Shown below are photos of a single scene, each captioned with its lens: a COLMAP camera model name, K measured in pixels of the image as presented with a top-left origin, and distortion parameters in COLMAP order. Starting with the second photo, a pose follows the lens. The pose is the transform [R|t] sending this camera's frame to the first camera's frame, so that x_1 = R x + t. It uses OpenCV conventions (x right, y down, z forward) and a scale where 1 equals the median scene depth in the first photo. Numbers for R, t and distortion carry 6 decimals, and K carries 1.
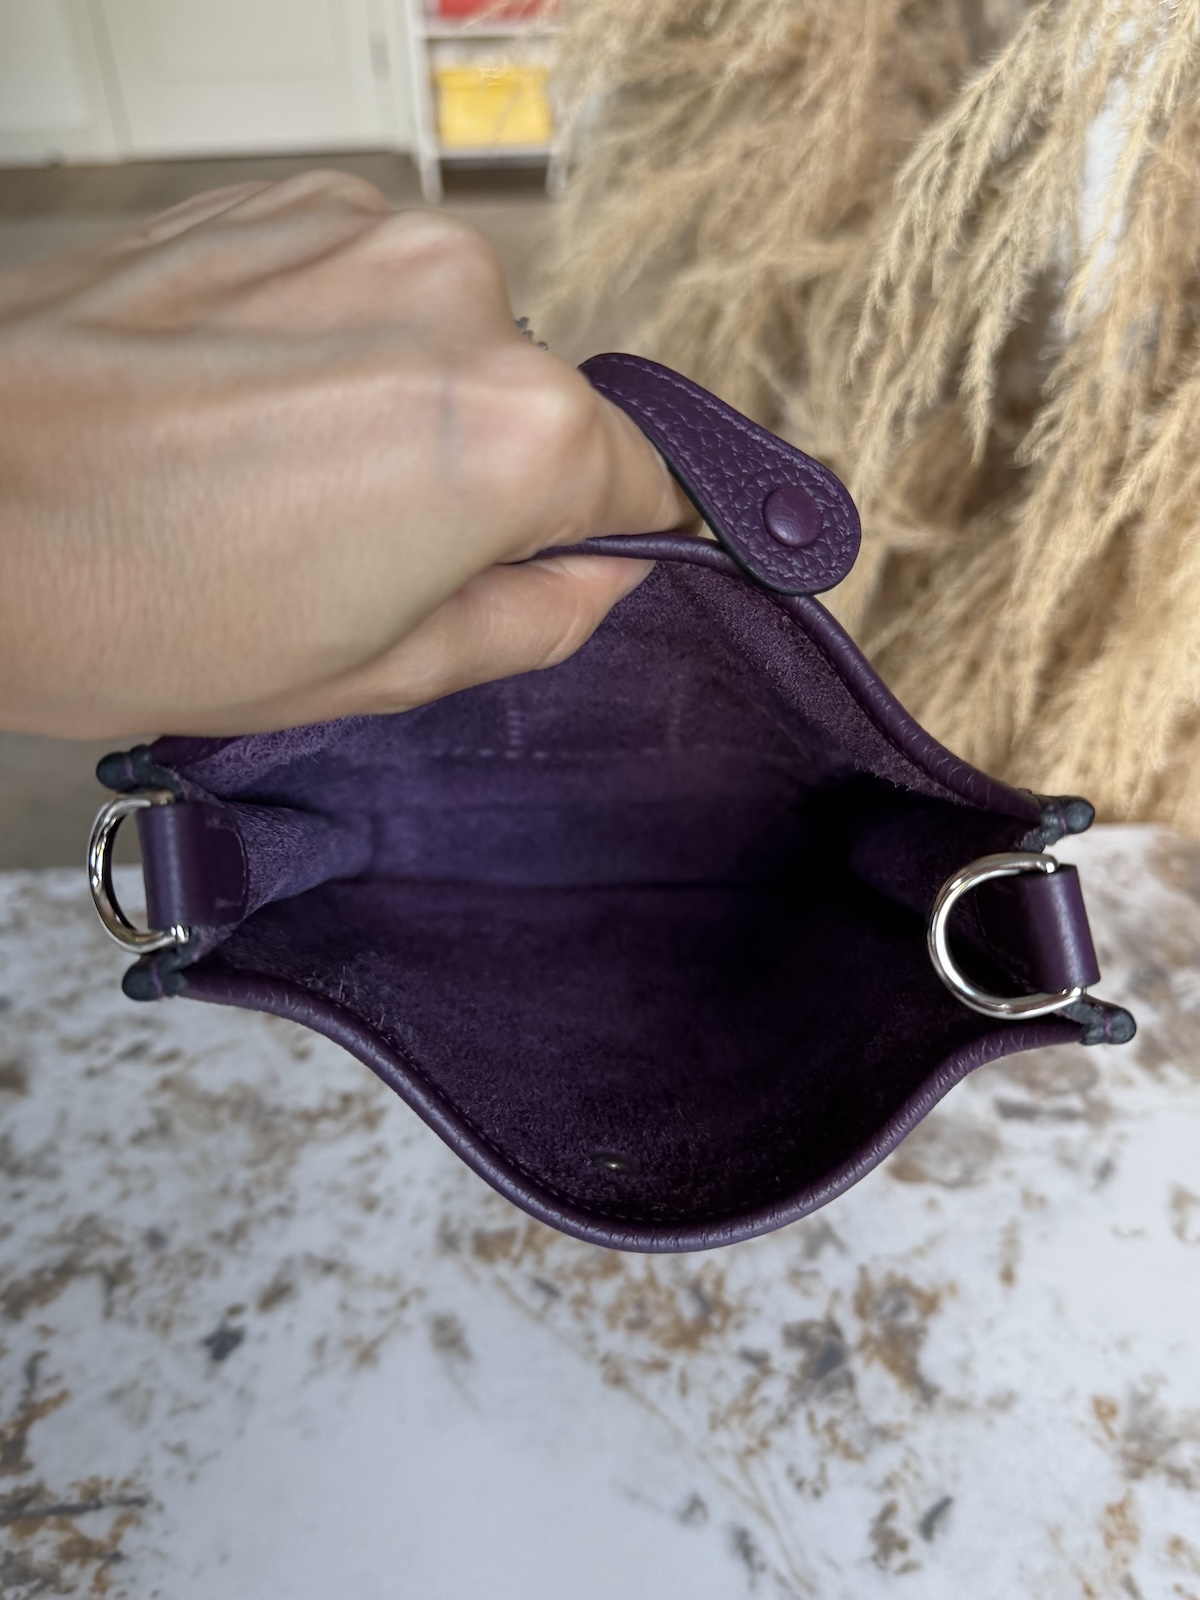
lens RADIAL K [[1492.9, 0, 646.8], [0, 1492.9, 799.3], [0, 0, 1]] dist [-0.026463, -0.012399]
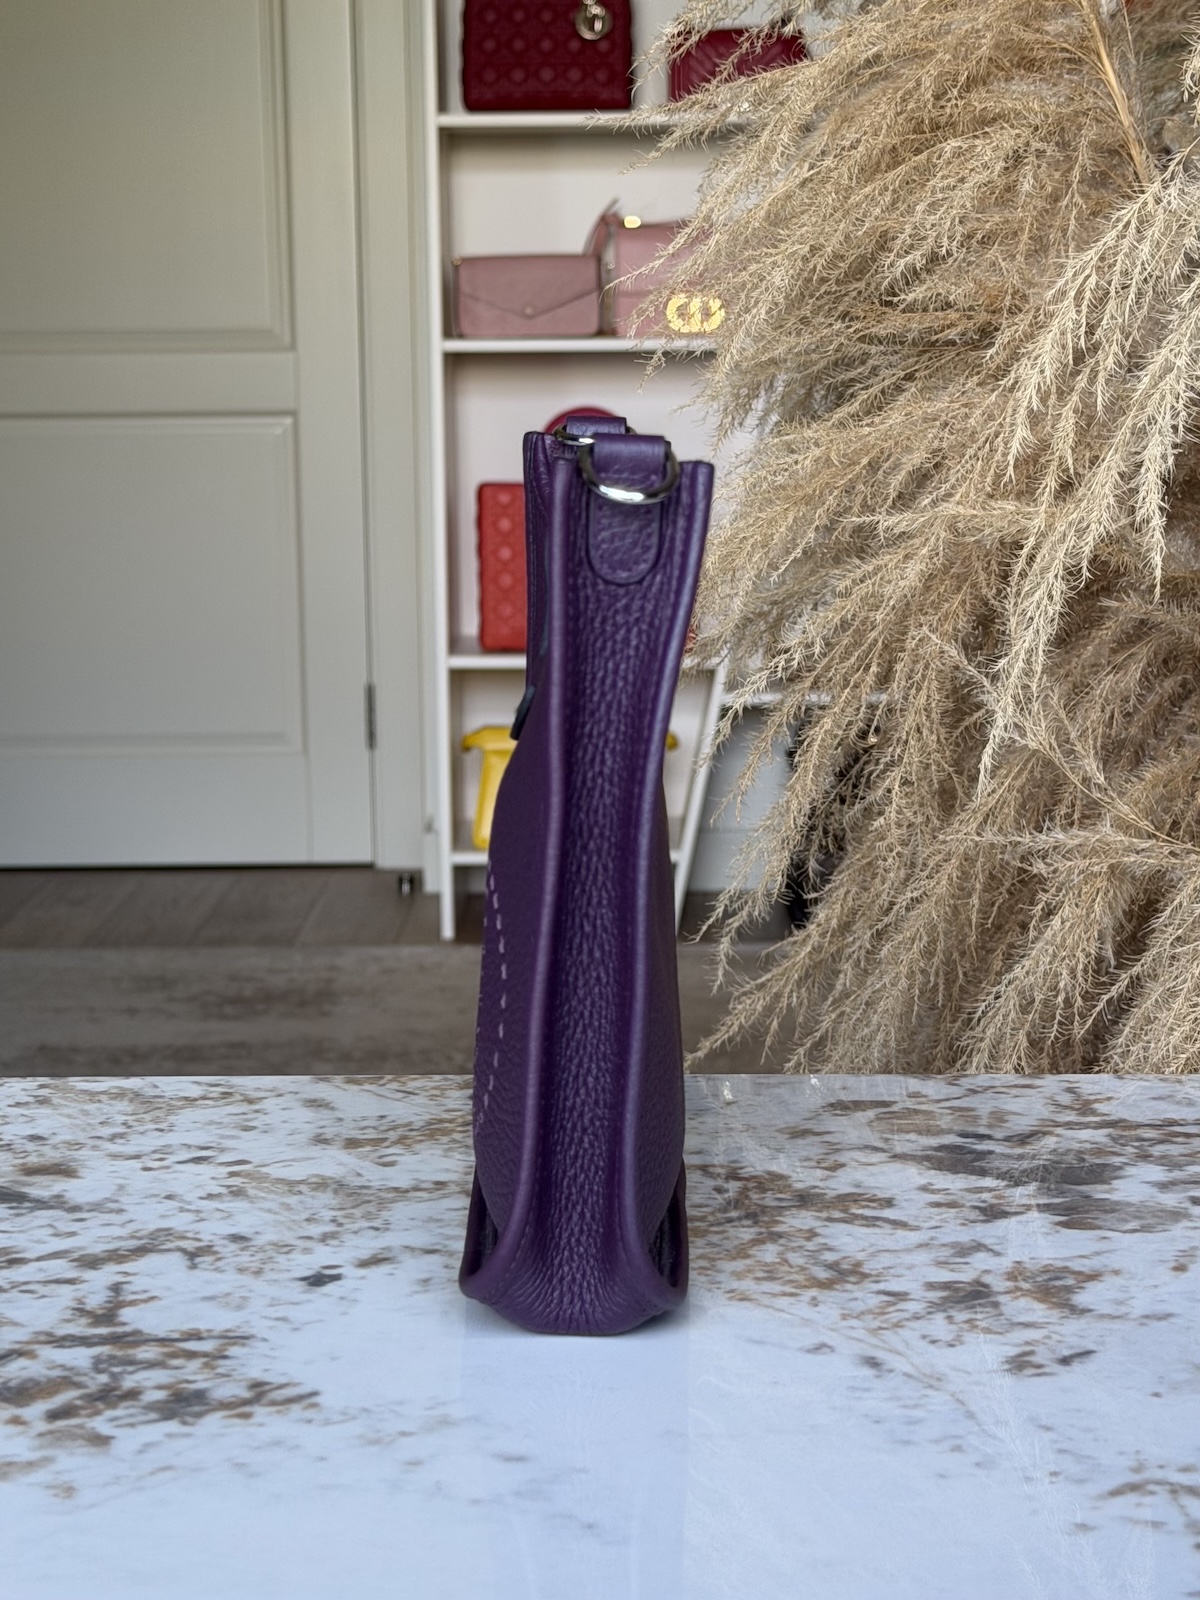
lens RADIAL K [[3169.3, 0, 591.3], [0, 3169.3, 749.2], [0, 0, 1]] dist [0.189209, -0.115351]
pose [[0.996516, 0.020532, -0.080839, 0.034955], [-0.055937, 0.883459, -0.465158, 0.900729], [0.061867, 0.468059, 0.881529, -0.822758]]
